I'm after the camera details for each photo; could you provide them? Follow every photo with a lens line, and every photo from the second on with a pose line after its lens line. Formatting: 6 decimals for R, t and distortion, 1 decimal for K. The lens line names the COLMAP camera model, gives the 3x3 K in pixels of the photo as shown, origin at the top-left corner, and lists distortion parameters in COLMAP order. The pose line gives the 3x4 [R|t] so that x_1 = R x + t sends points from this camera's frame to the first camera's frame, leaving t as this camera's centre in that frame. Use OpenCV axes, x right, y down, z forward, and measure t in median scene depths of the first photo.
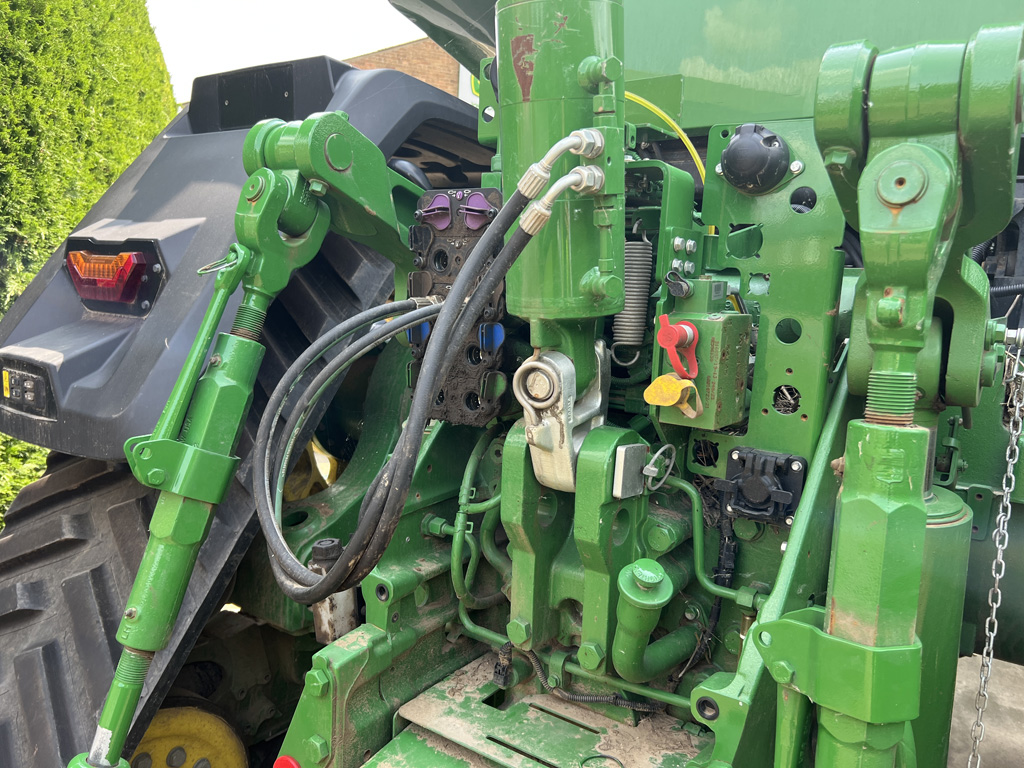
lens RADIAL K [[774.6, 0, 512.0], [0, 774.6, 384.0], [0, 0, 1]] dist [0.080907, -0.109157]
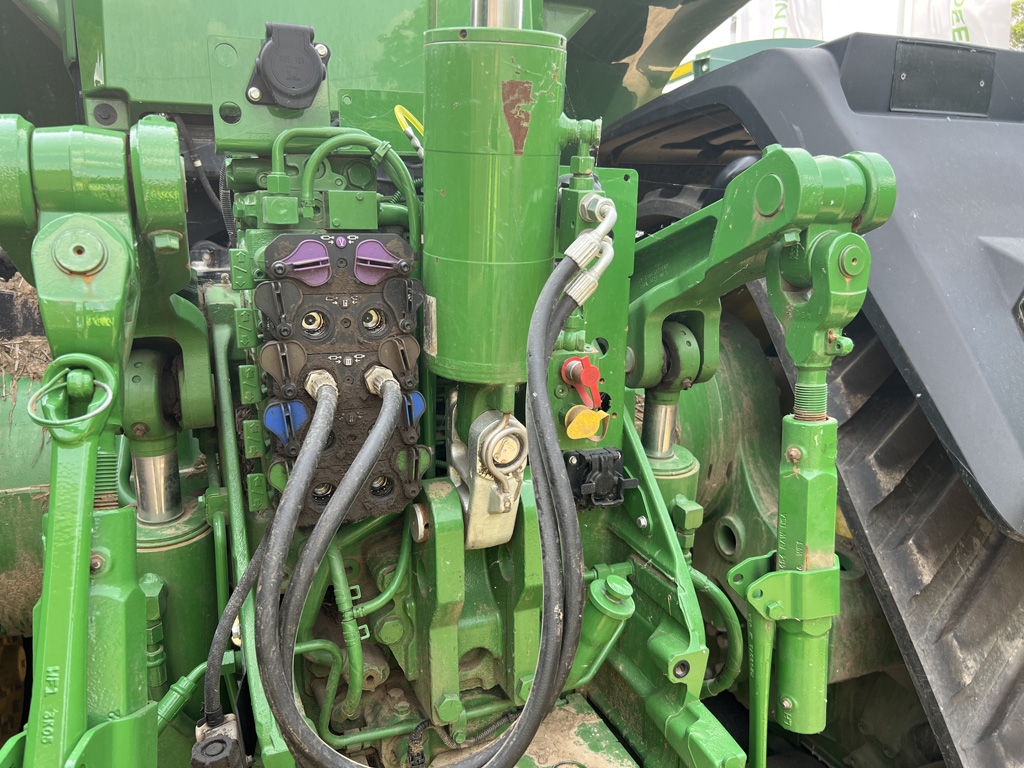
lens RADIAL K [[774.6, 0, 512.0], [0, 774.6, 384.0], [0, 0, 1]] dist [0.080907, -0.109157]
pose [[0.541735, -0.209072, 0.814133, -0.772478], [0.129461, 0.977769, 0.164949, -0.252012], [-0.830520, 0.016039, 0.556758, 0.510127]]
